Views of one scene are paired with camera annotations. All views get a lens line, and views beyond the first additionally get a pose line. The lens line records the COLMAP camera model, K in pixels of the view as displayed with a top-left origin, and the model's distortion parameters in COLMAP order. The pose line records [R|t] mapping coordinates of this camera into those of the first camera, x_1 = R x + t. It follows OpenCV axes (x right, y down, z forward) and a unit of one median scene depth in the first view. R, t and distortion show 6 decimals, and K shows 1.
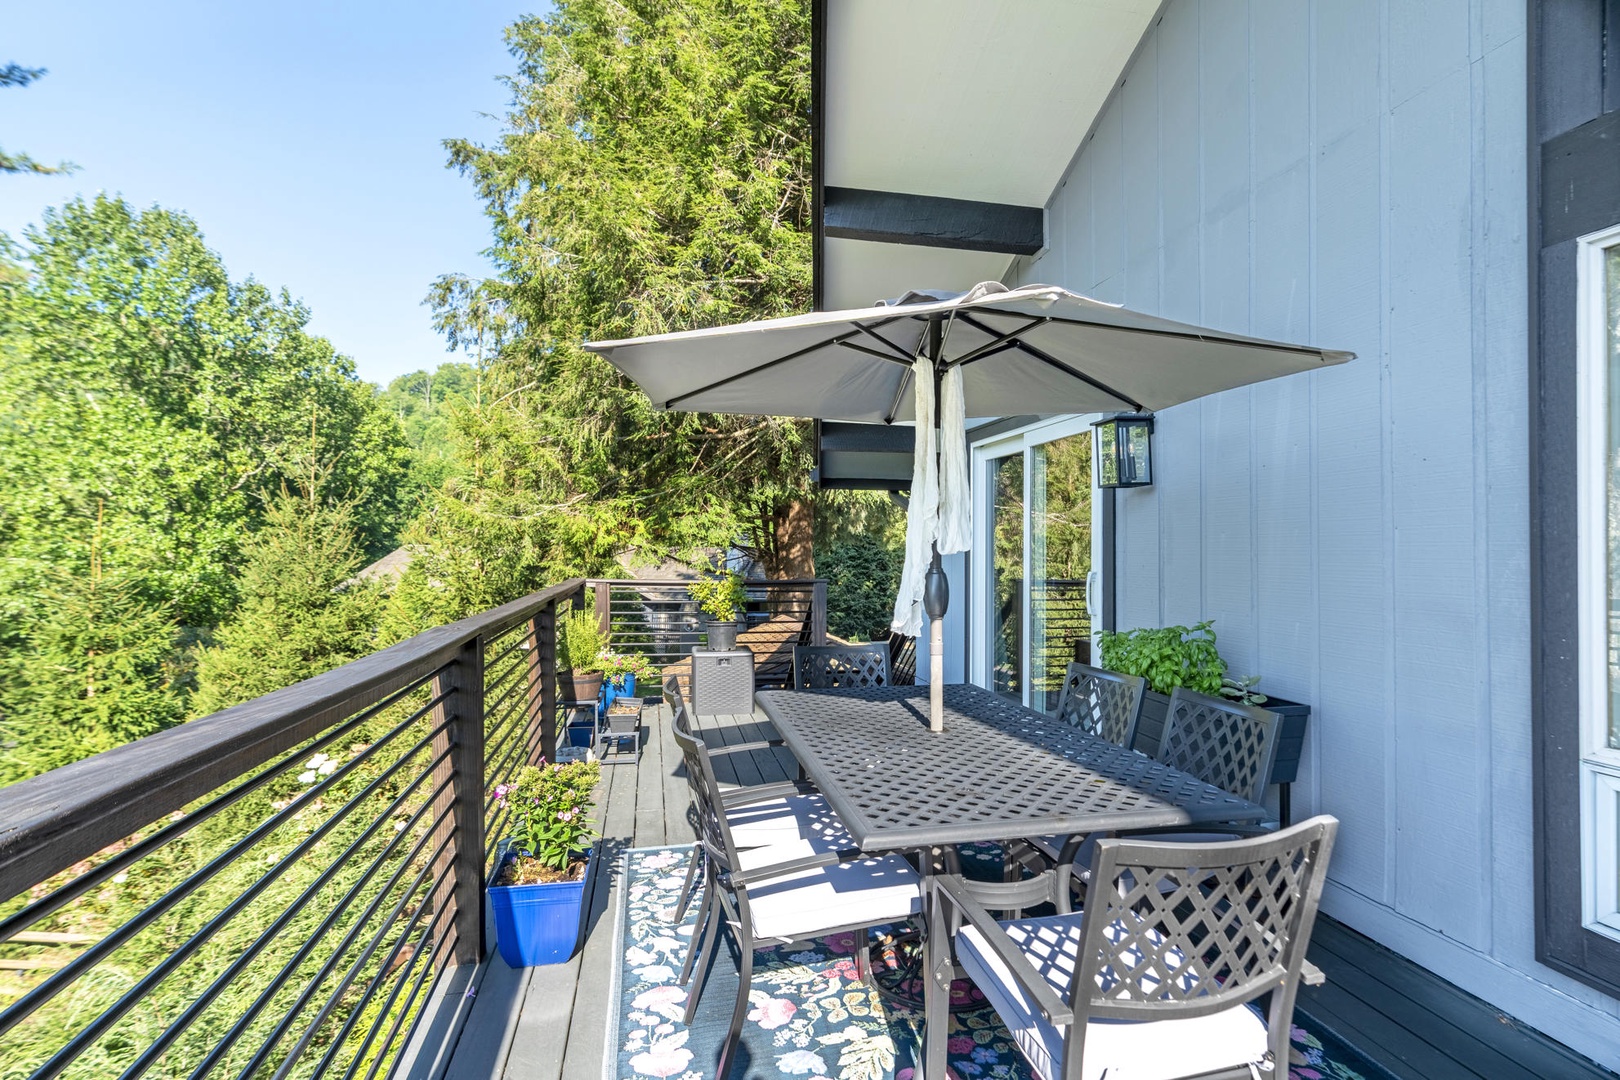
lens RADIAL K [[799.4, 0, 822.3], [0, 799.4, 538.0], [0, 0, 1]] dist [-0.001342, 0.000457]
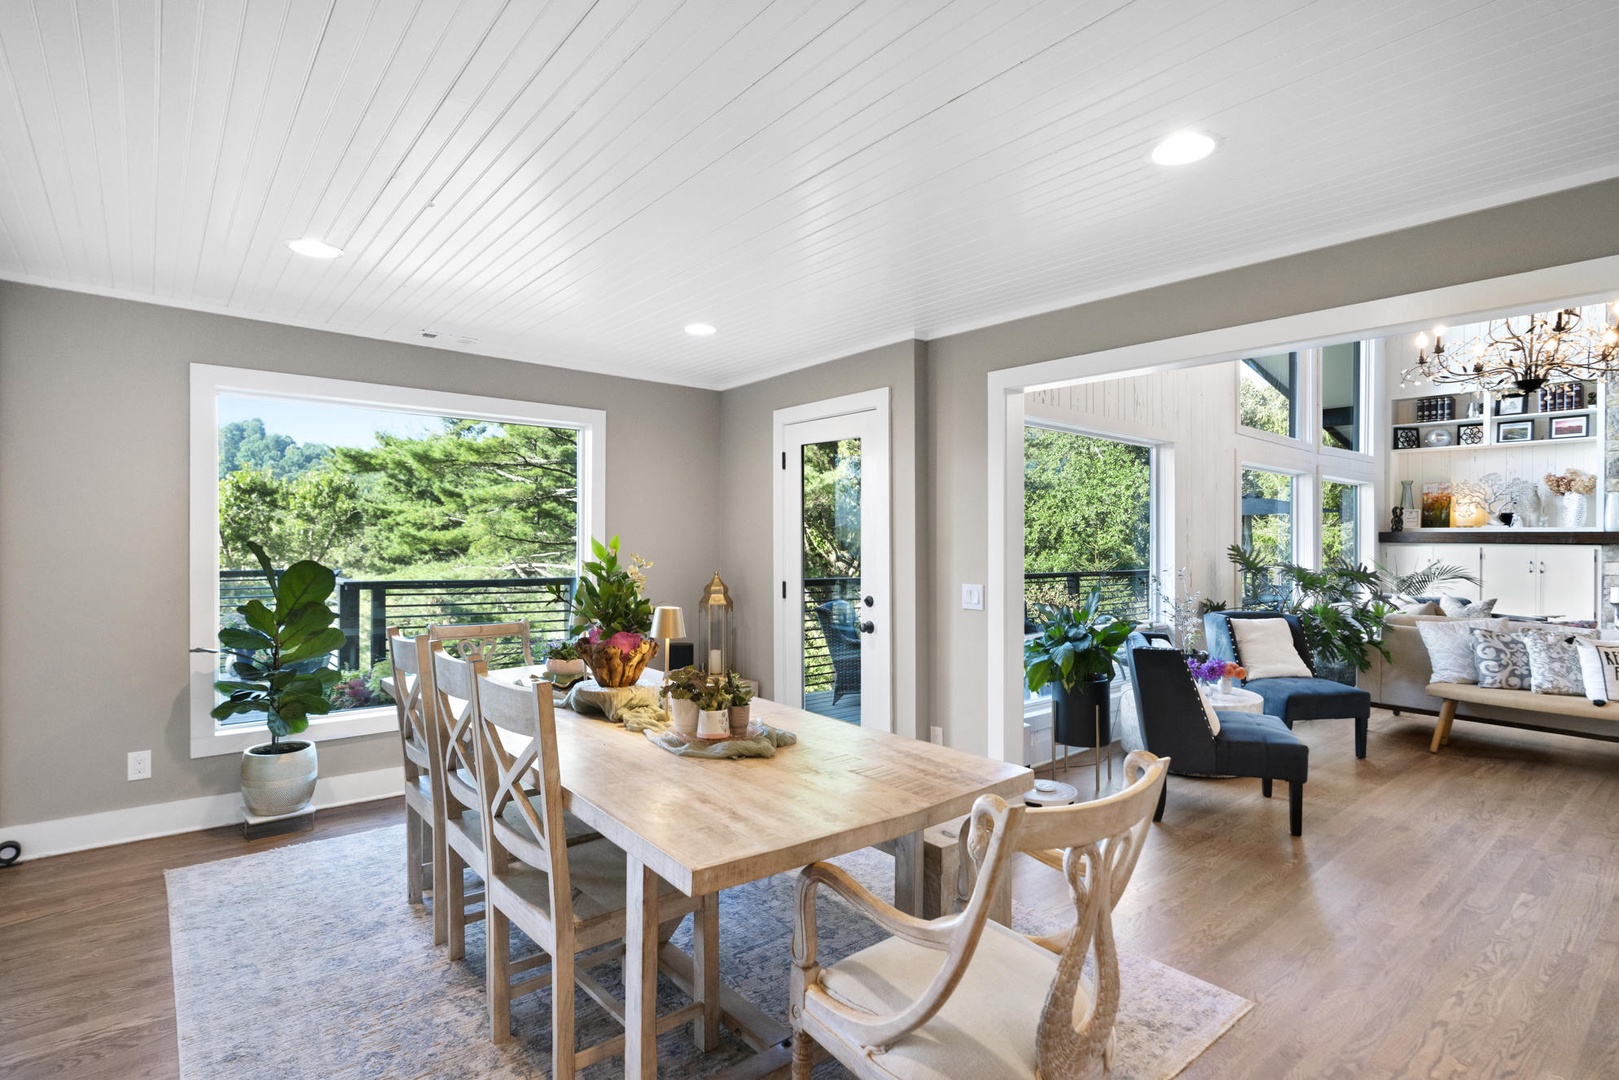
lens RADIAL K [[798.9, 0, 821.8], [0, 798.9, 538.0], [0, 0, 1]] dist [-0.001342, 0.000457]
pose [[0.470567, -0.005345, -0.882348, 0.208778], [0.006138, 0.999977, -0.002784, -0.006616], [0.882343, -0.004106, 0.470589, -0.210990]]
